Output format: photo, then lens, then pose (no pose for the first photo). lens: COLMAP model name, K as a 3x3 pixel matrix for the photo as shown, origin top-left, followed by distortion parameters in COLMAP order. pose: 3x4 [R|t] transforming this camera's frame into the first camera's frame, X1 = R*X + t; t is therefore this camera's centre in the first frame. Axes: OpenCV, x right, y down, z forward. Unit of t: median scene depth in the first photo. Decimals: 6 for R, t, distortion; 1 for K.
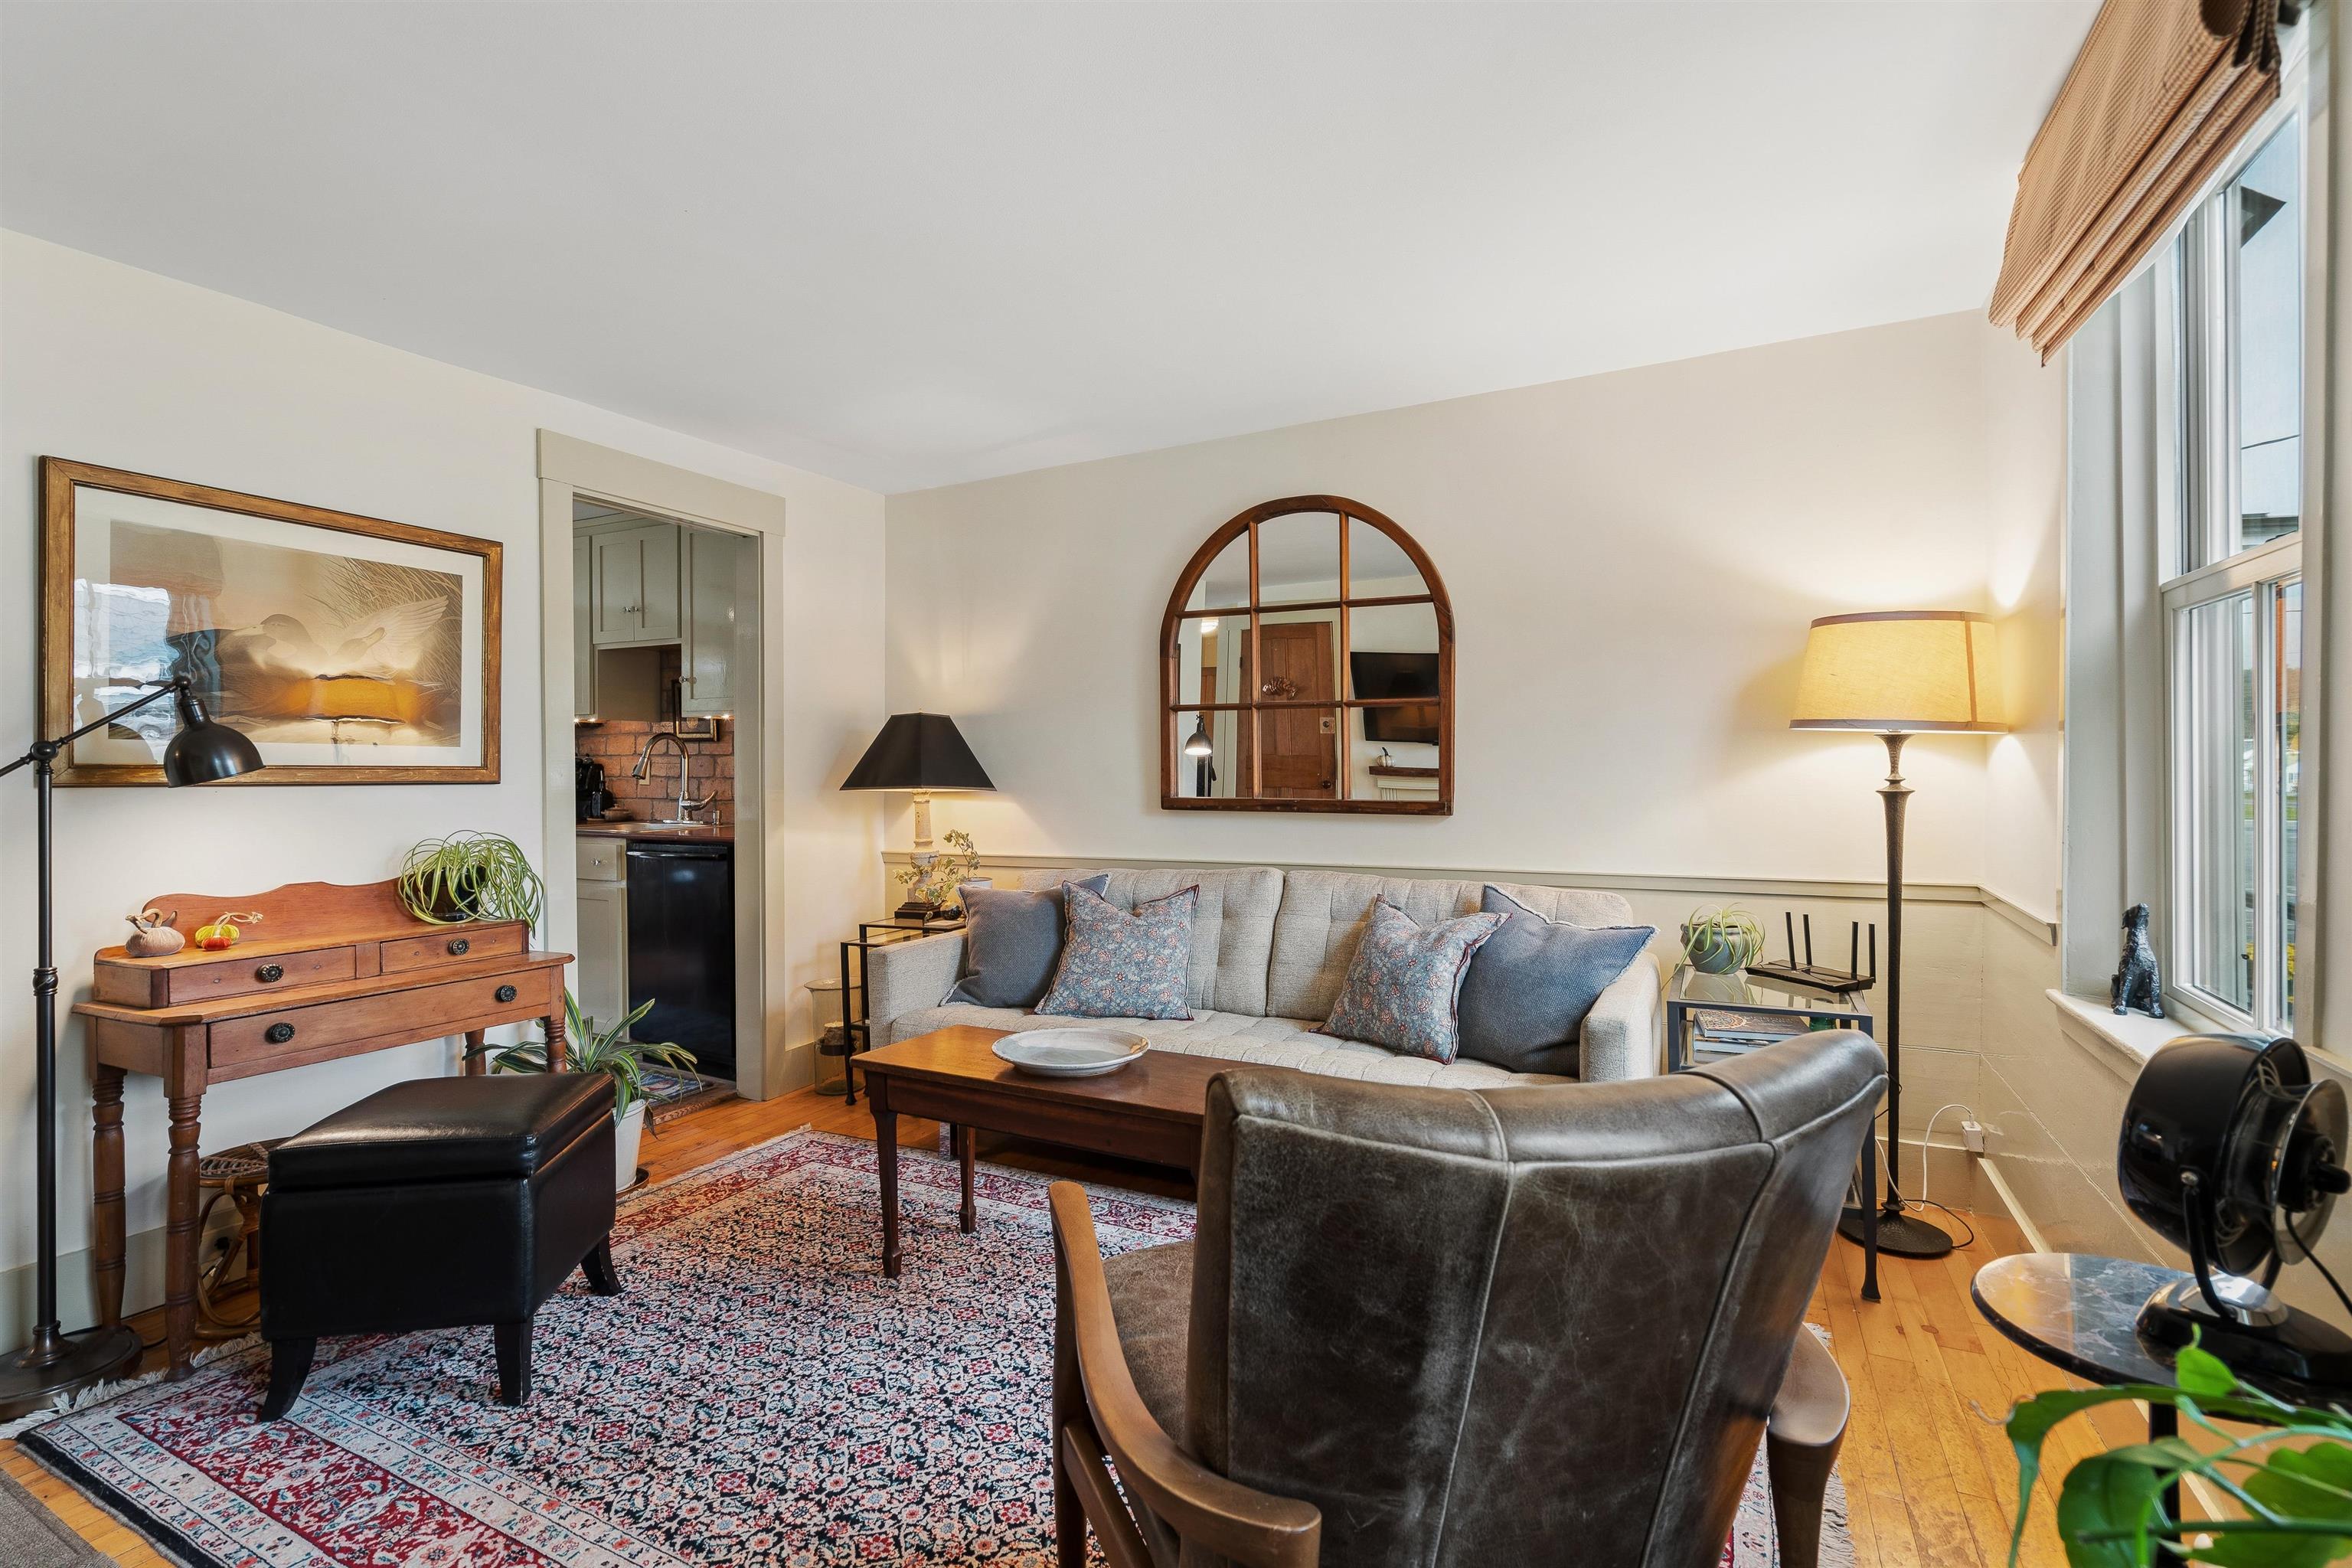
lens RADIAL K [[1088.0, 0, 1176.0], [0, 1088.0, 784.0], [0, 0, 1]] dist [0.000913, 0.001407]
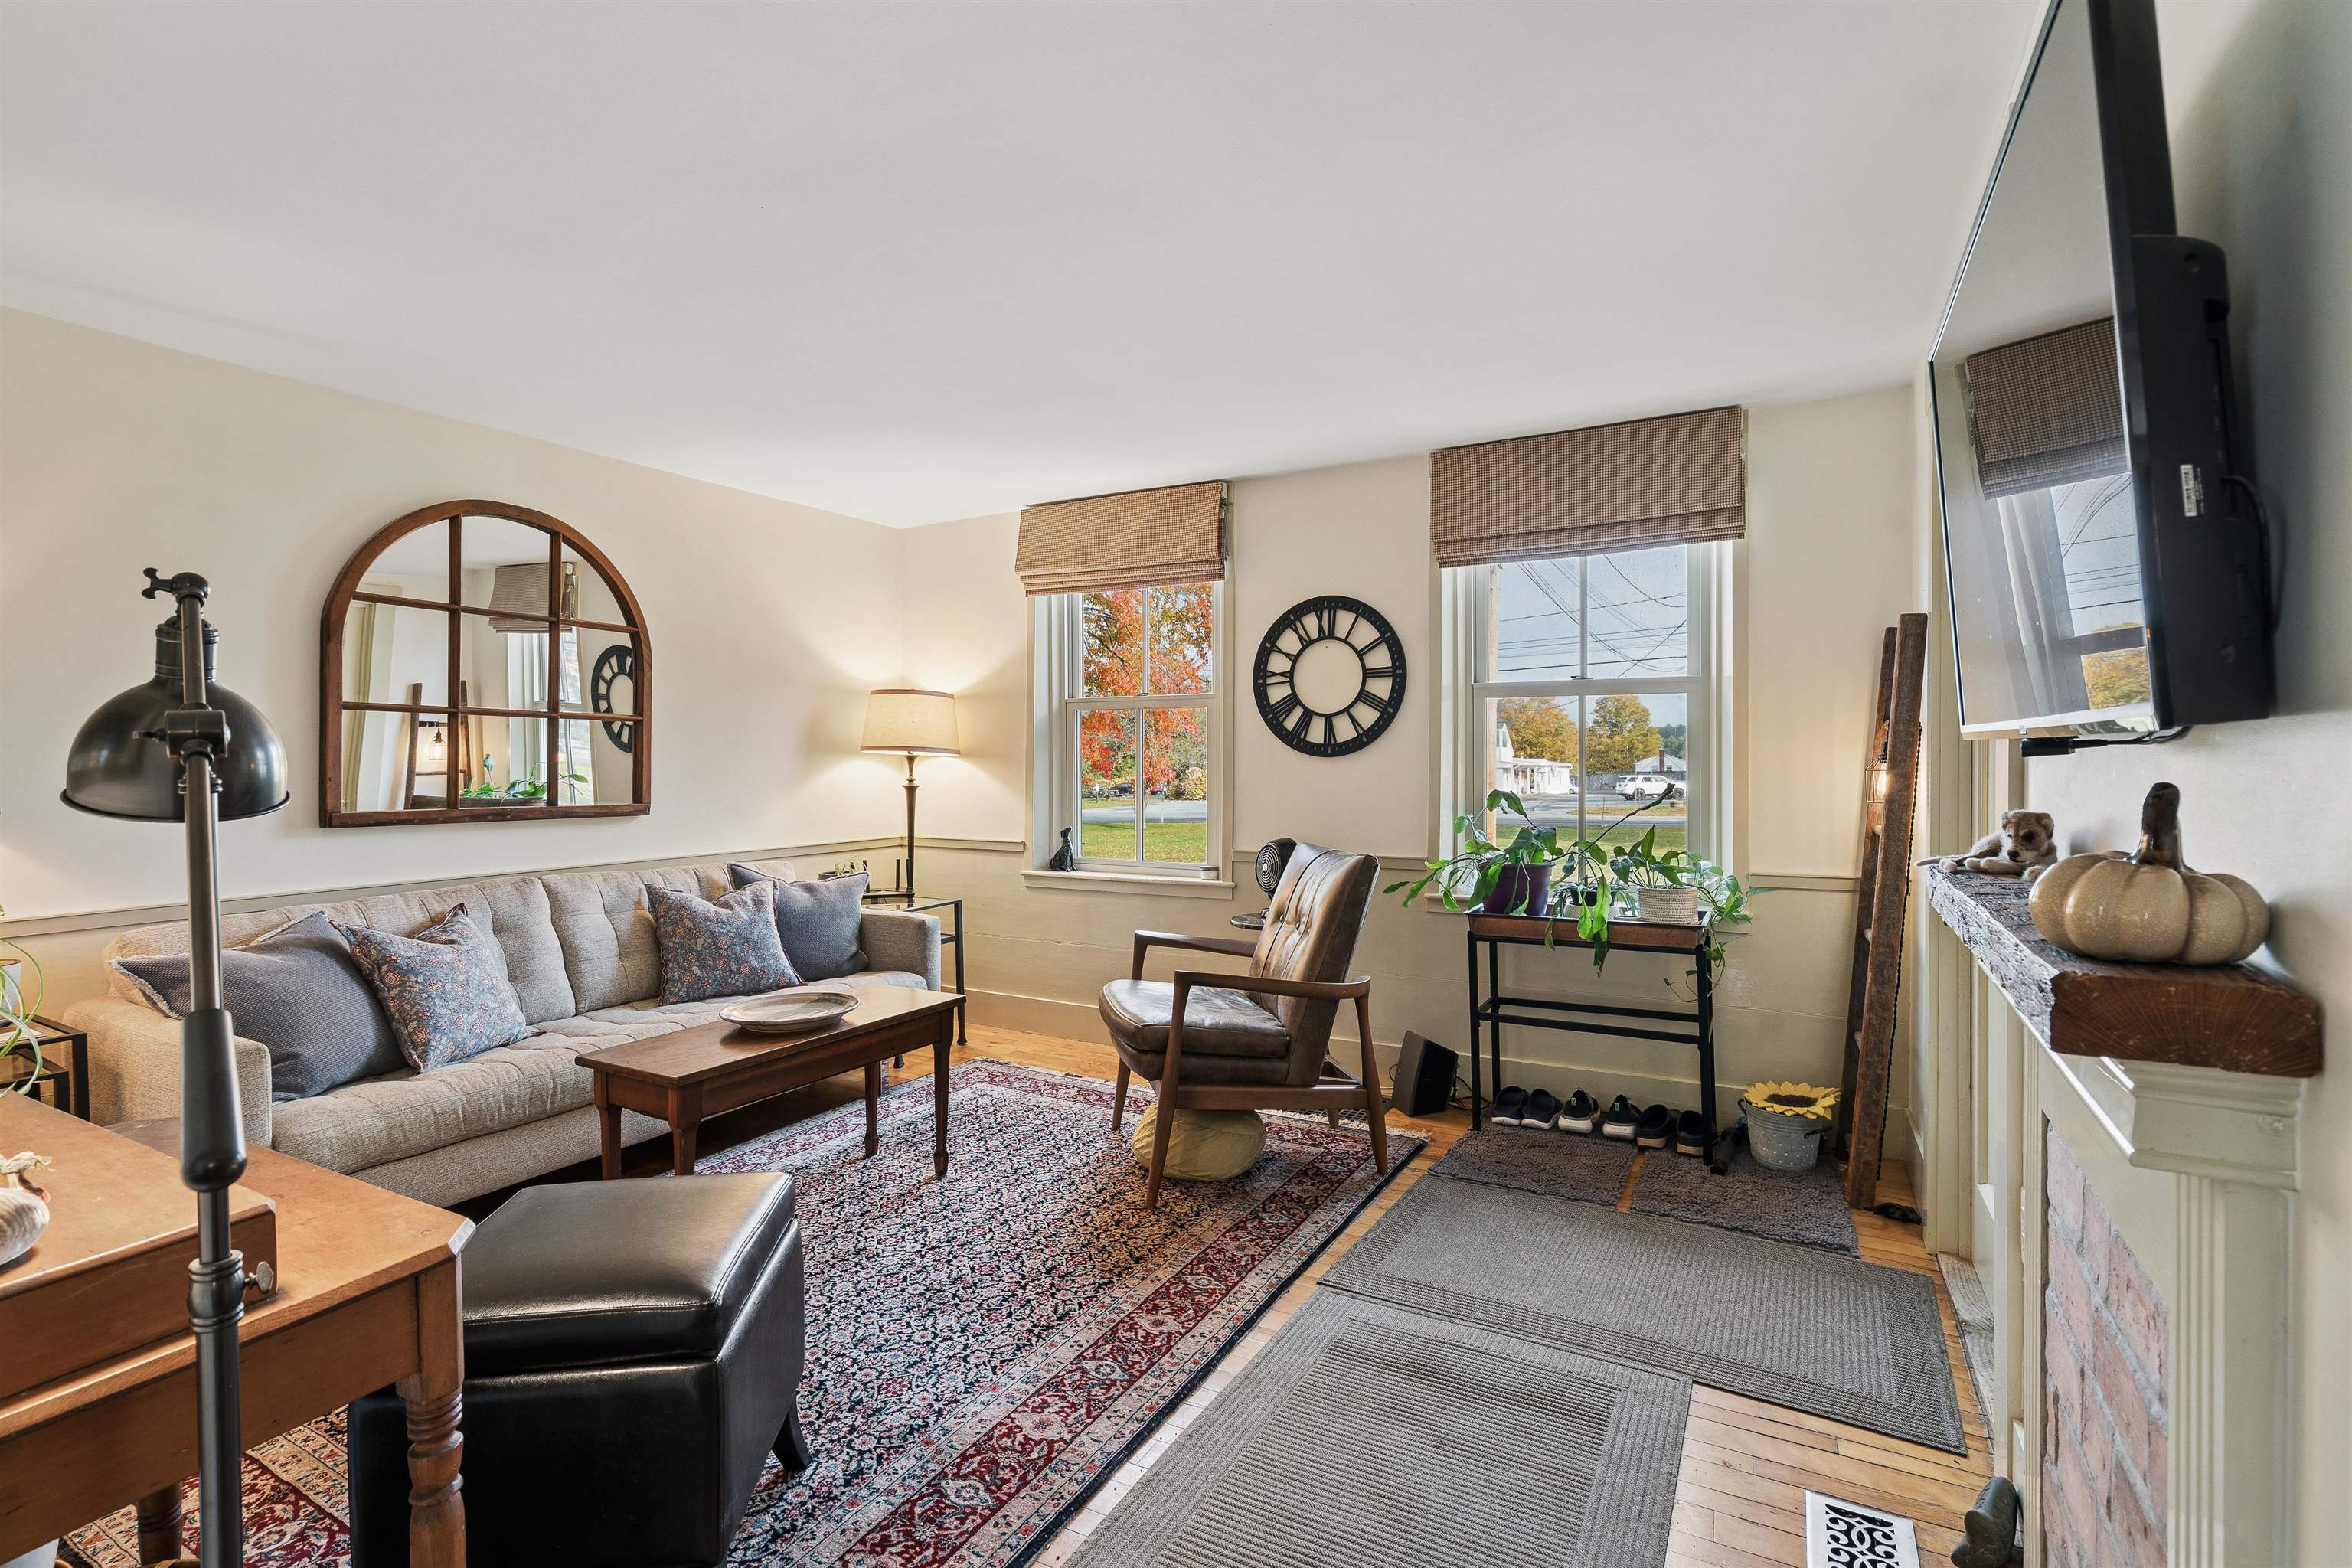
lens RADIAL K [[1042.9, 0, 1166.2], [0, 1042.9, 774.7], [0, 0, 1]] dist [-0.001519, 0.000153]
pose [[0.045153, 0.000173, 0.998980, -1.083960], [0.020690, 0.999785, -0.001109, -0.003694], [-0.998766, 0.020719, 0.045140, 0.474365]]
